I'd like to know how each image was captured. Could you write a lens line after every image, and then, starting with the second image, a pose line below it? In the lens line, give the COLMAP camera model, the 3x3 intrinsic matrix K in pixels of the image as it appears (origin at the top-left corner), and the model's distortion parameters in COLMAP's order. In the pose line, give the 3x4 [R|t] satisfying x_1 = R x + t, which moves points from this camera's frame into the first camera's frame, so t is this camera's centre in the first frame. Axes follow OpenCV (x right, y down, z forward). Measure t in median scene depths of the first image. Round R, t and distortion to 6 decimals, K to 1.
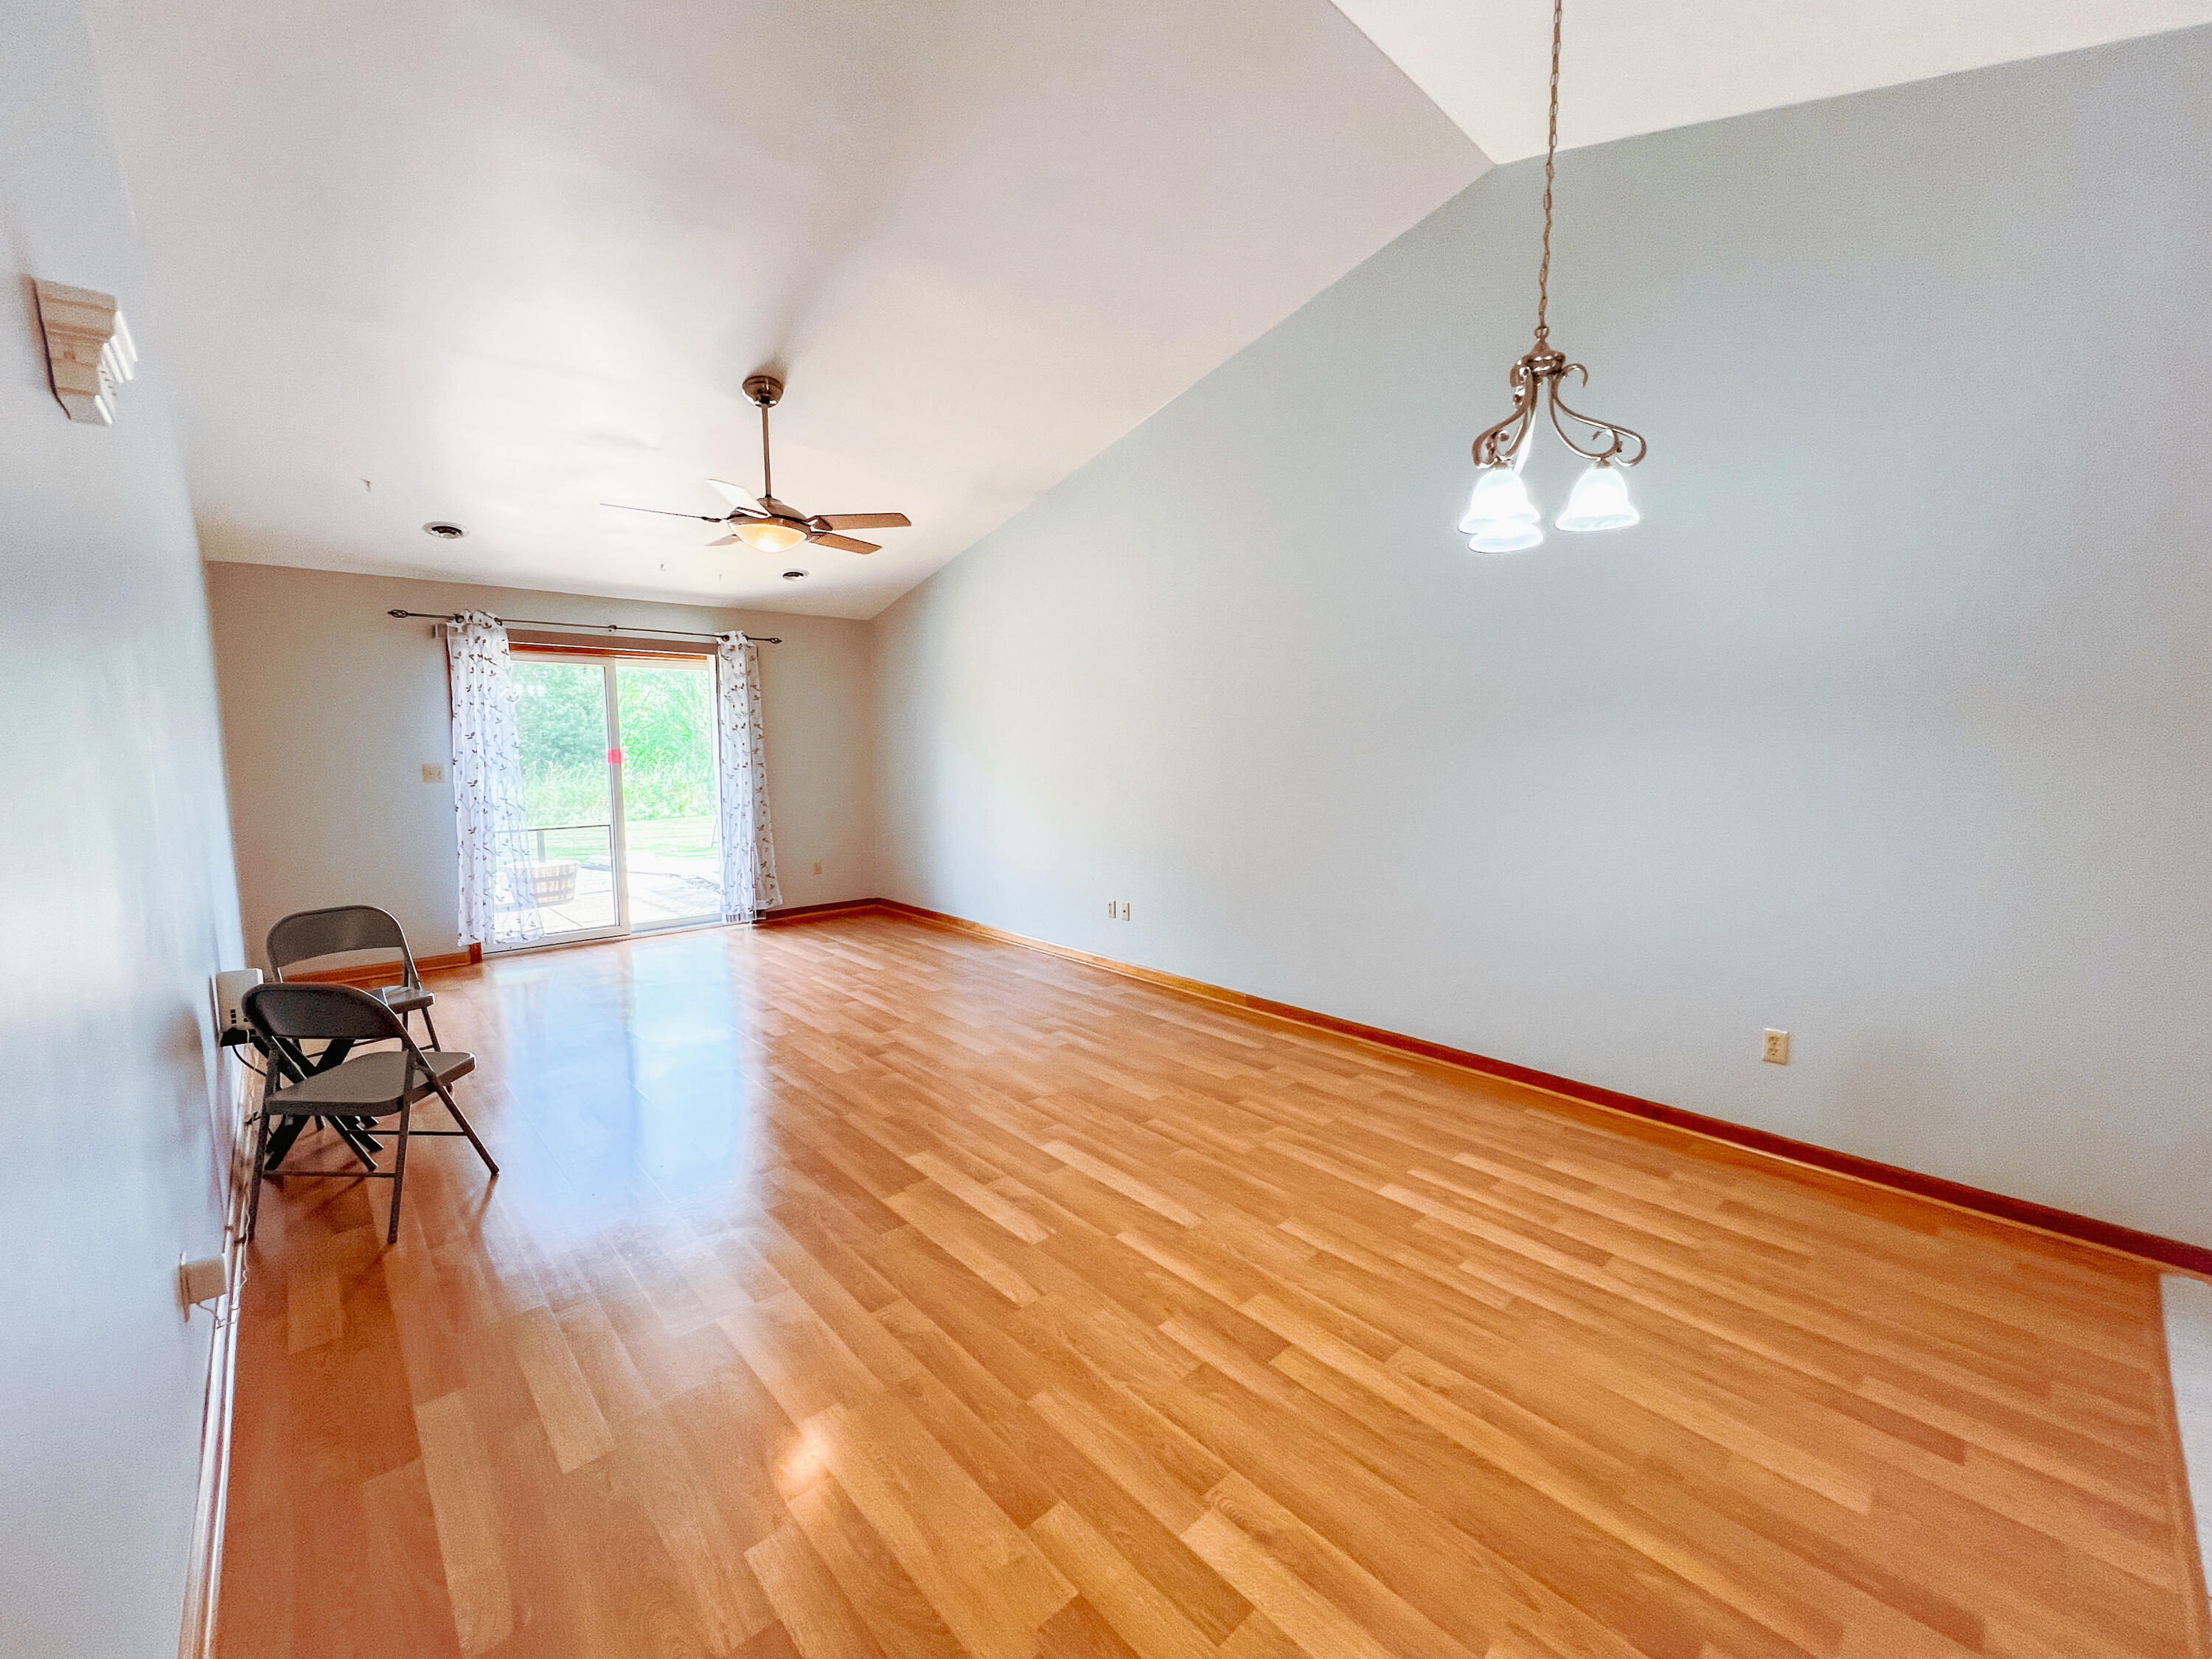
lens RADIAL K [[891.5, 0, 1106.7], [0, 891.5, 833.4], [0, 0, 1]] dist [-0.003609, 0.001056]
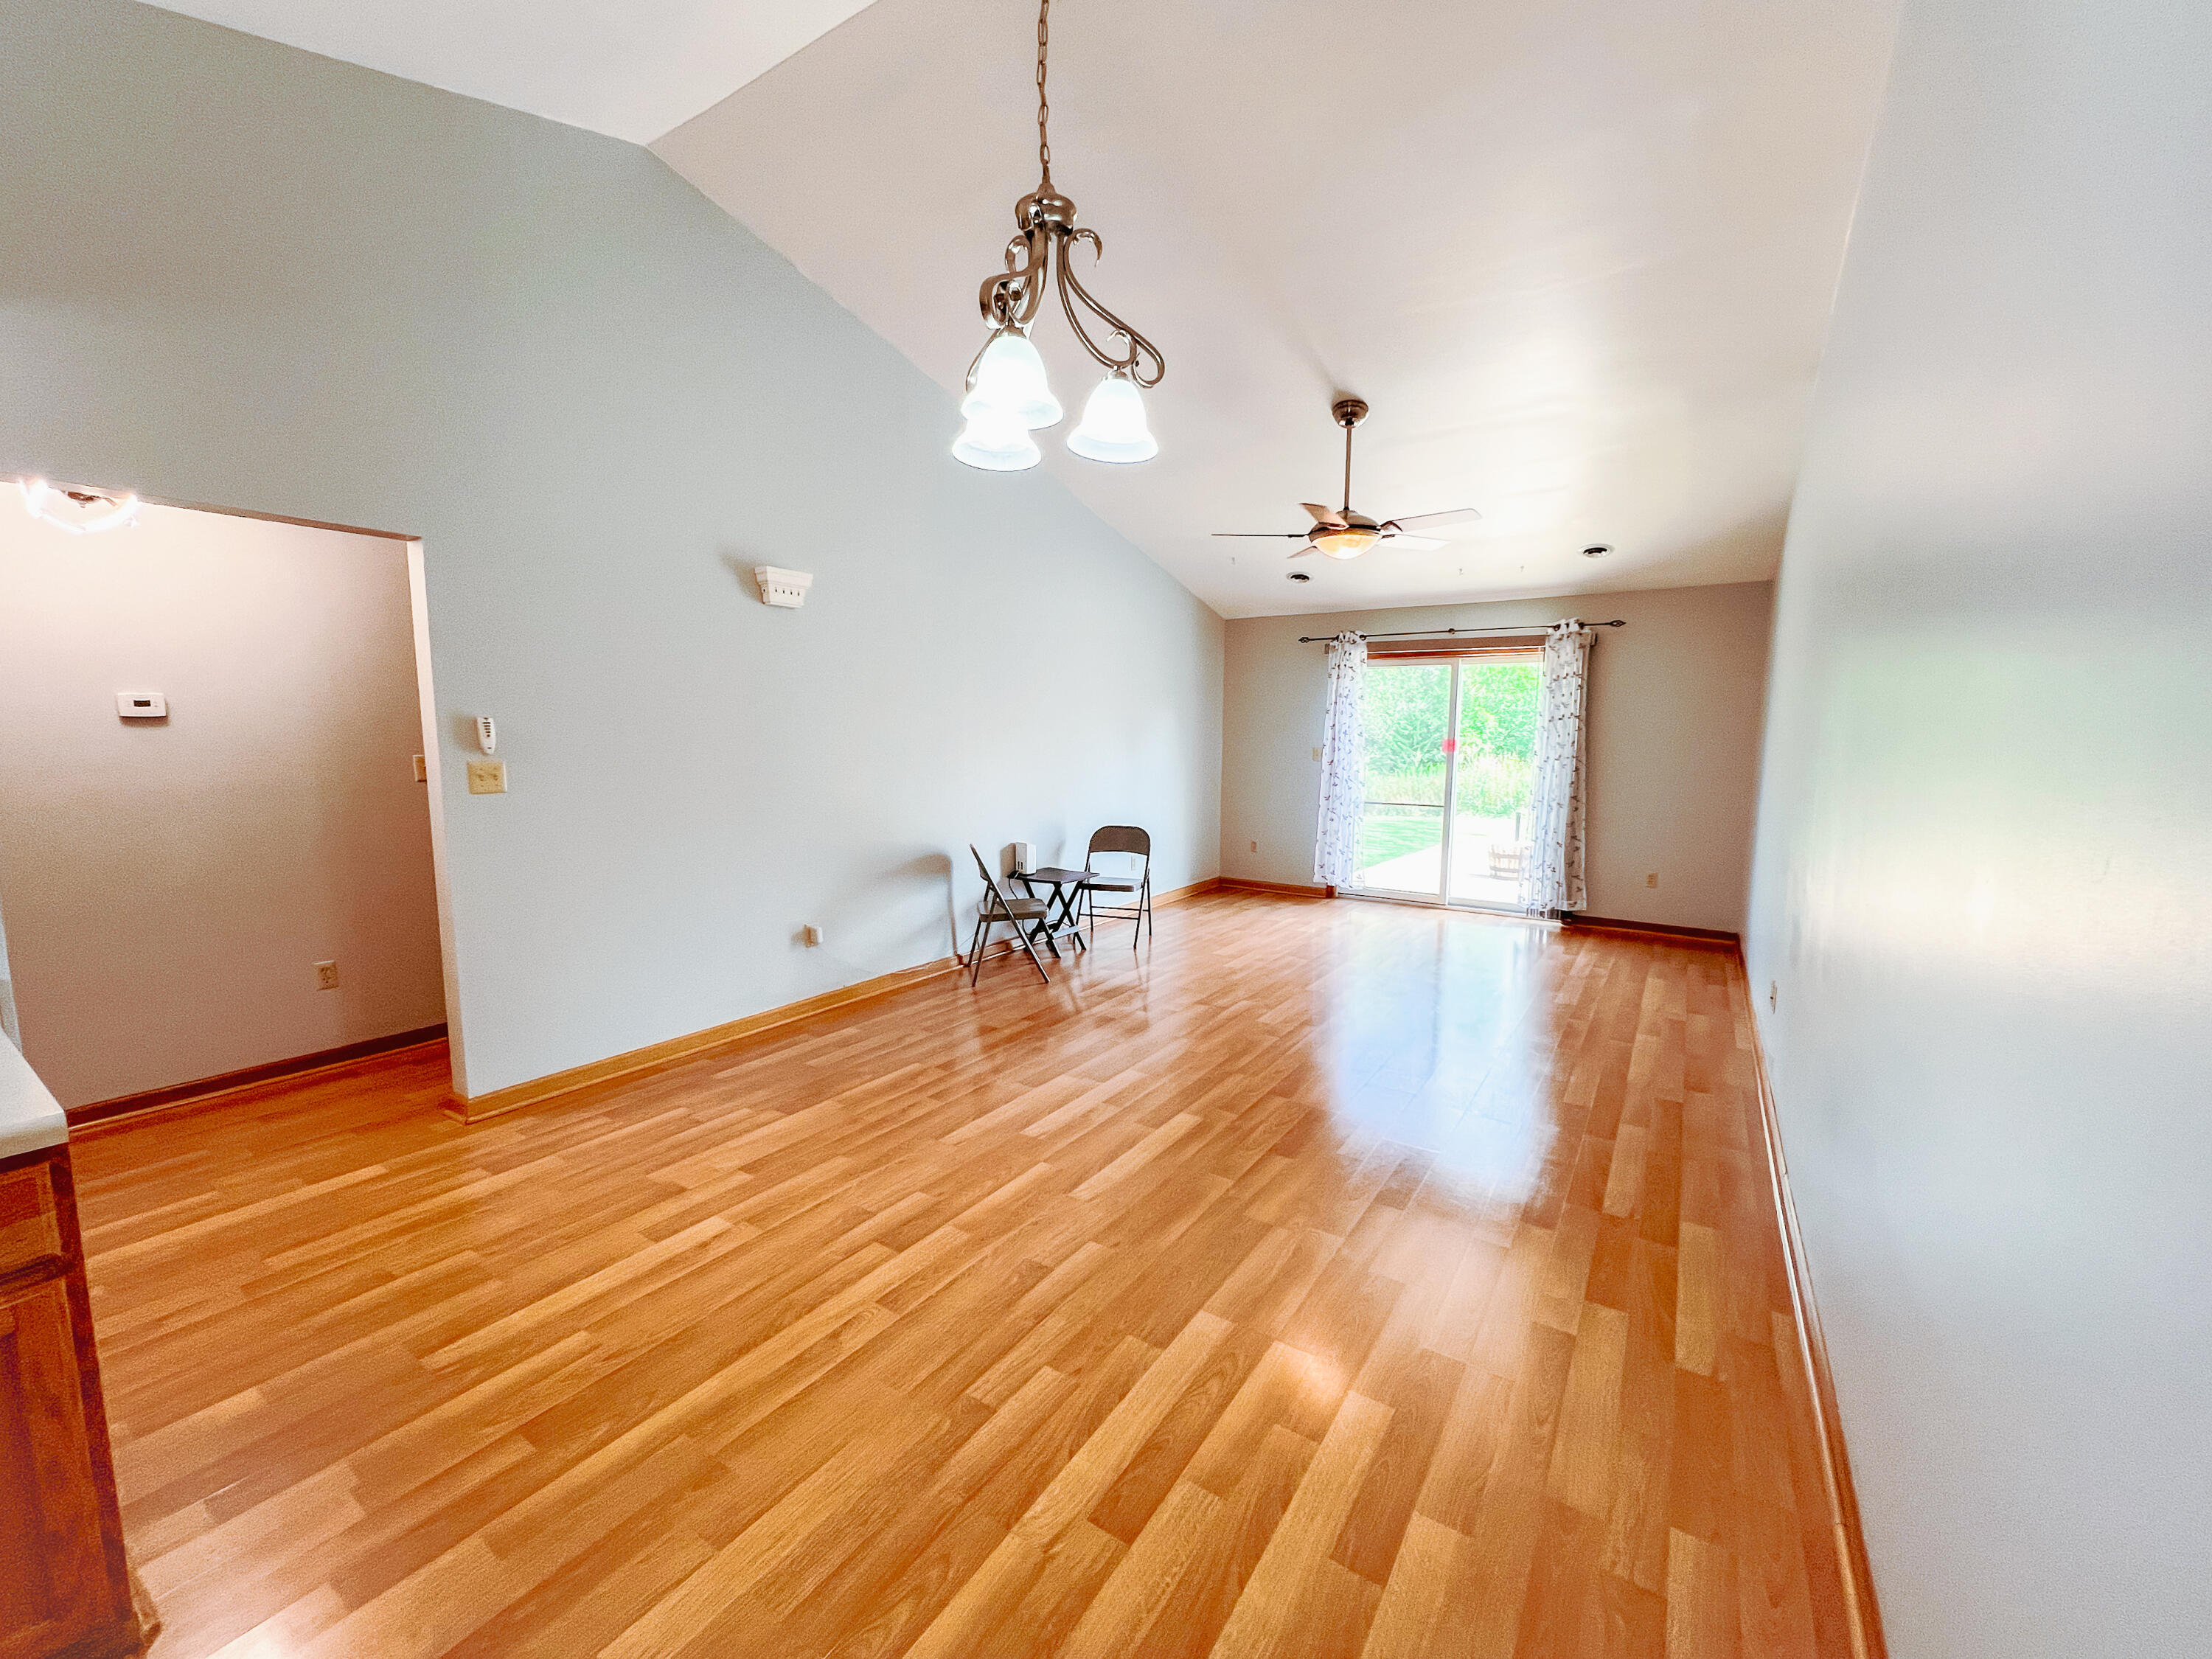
lens RADIAL K [[891.5, 0, 1106.7], [0, 891.5, 833.4], [0, 0, 1]] dist [-0.003609, 0.001056]
pose [[0.240969, 0.115233, -0.963668, 0.750837], [-0.111718, 0.989620, 0.090400, -0.051672], [0.964081, 0.085876, 0.251341, 0.529598]]
